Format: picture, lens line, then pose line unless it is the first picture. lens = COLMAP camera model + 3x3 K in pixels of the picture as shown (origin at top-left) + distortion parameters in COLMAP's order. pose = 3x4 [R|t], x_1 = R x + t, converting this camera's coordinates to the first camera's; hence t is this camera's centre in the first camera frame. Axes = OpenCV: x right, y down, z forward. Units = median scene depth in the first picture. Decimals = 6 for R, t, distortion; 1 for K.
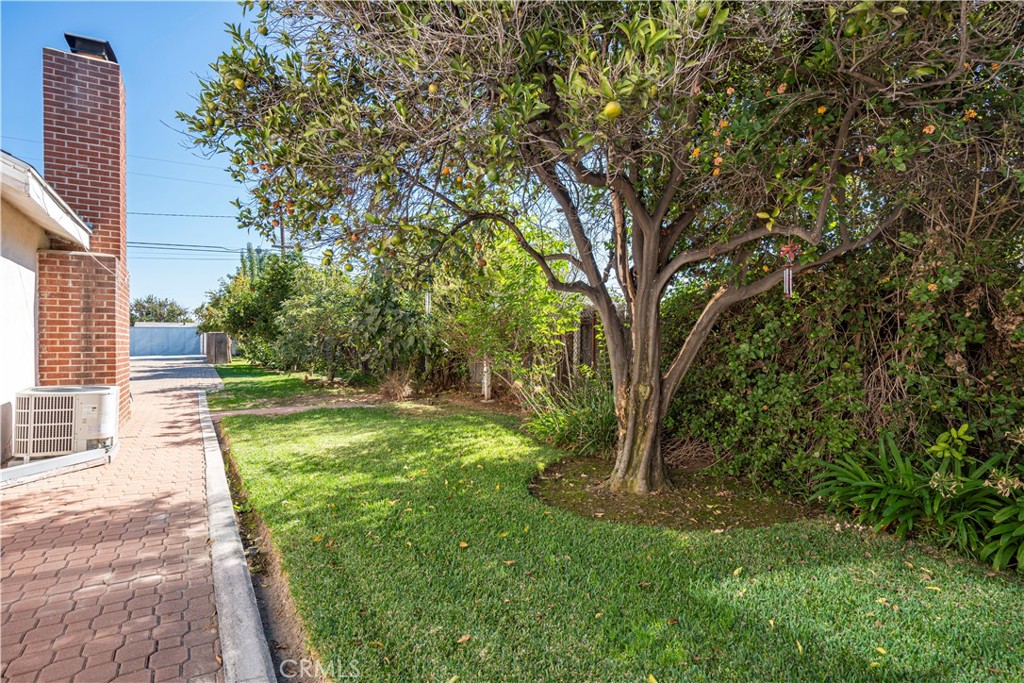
lens RADIAL K [[521.5, 0, 512.9], [0, 521.5, 341.1], [0, 0, 1]] dist [0.000542, 0.000040]
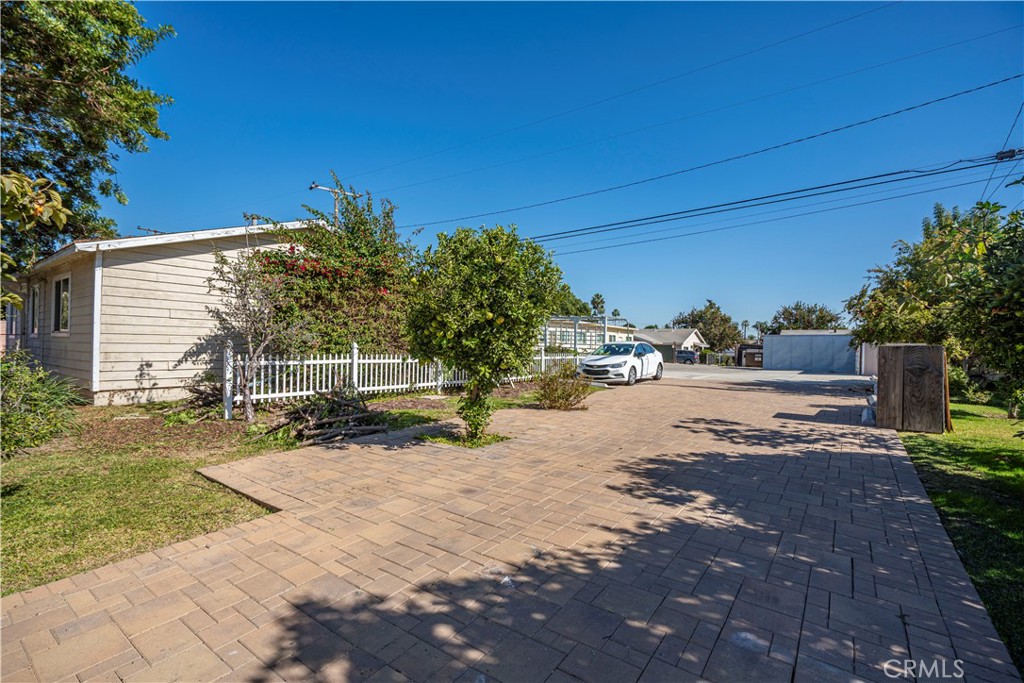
lens RADIAL K [[461.4, 0, 511.7], [0, 461.4, 340.5], [0, 0, 1]] dist [0.005024, -0.000718]
pose [[0.383620, -0.001024, -0.923490, -0.133973], [-0.014051, 0.999877, -0.006945, -0.004878], [0.923384, 0.015641, 0.383559, 0.220938]]
